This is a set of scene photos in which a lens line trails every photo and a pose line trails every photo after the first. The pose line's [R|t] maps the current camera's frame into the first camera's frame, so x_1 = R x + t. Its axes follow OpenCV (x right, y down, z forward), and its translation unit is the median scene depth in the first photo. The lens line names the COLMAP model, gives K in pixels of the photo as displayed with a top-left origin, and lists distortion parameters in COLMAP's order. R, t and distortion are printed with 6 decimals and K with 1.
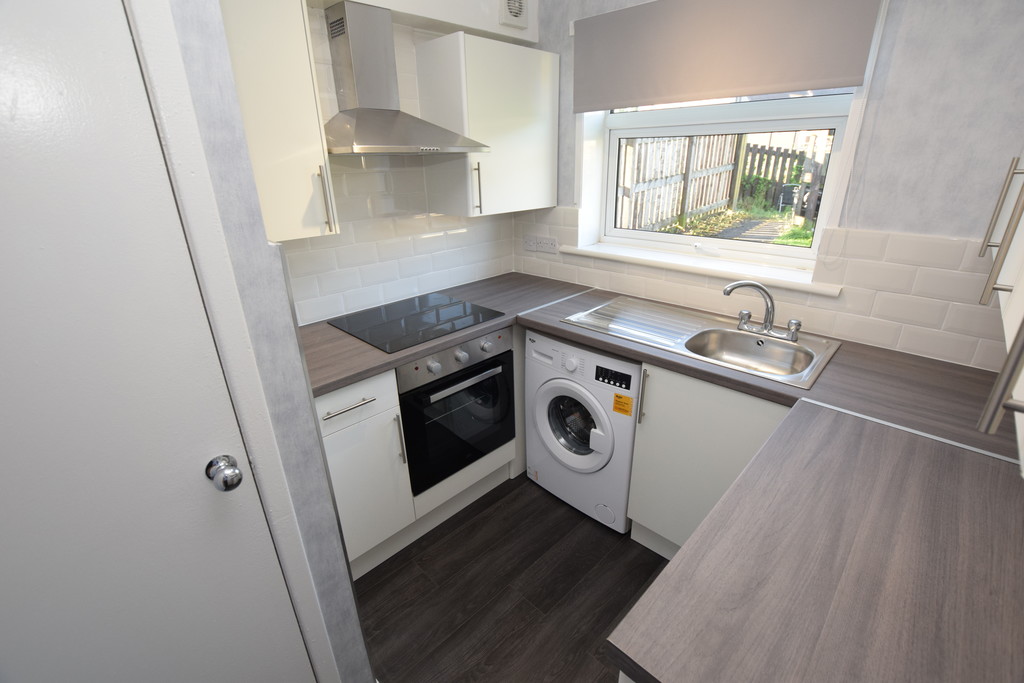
lens RADIAL K [[453.8, 0, 514.0], [0, 453.8, 342.0], [0, 0, 1]] dist [-0.032857, 0.003608]
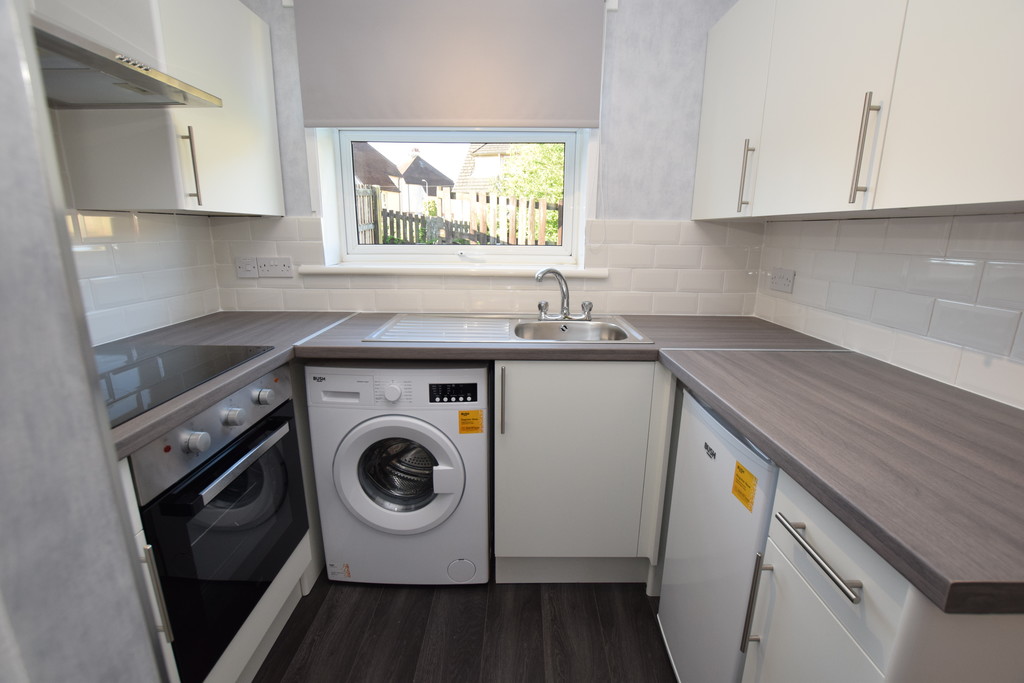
lens RADIAL K [[453.8, 0, 515.9], [0, 453.8, 341.6], [0, 0, 1]] dist [-0.032857, 0.003608]
pose [[0.712117, -0.139312, 0.688100, -0.226725], [0.239214, 0.969613, -0.051256, 0.051867], [-0.660051, 0.201103, 0.723803, 0.280252]]
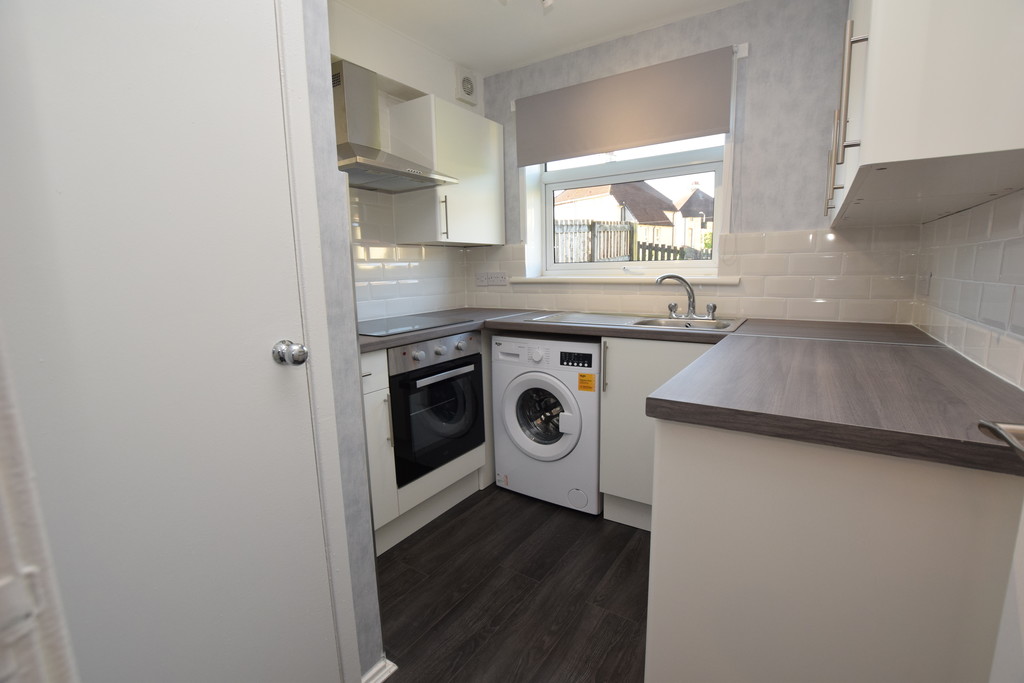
lens RADIAL K [[453.8, 0, 514.3], [0, 453.8, 340.6], [0, 0, 1]] dist [-0.032857, 0.003608]
pose [[0.981680, -0.032248, 0.187788, -0.136278], [0.073784, 0.973016, -0.218621, 0.244198], [-0.175671, 0.228472, 0.957570, -0.082934]]
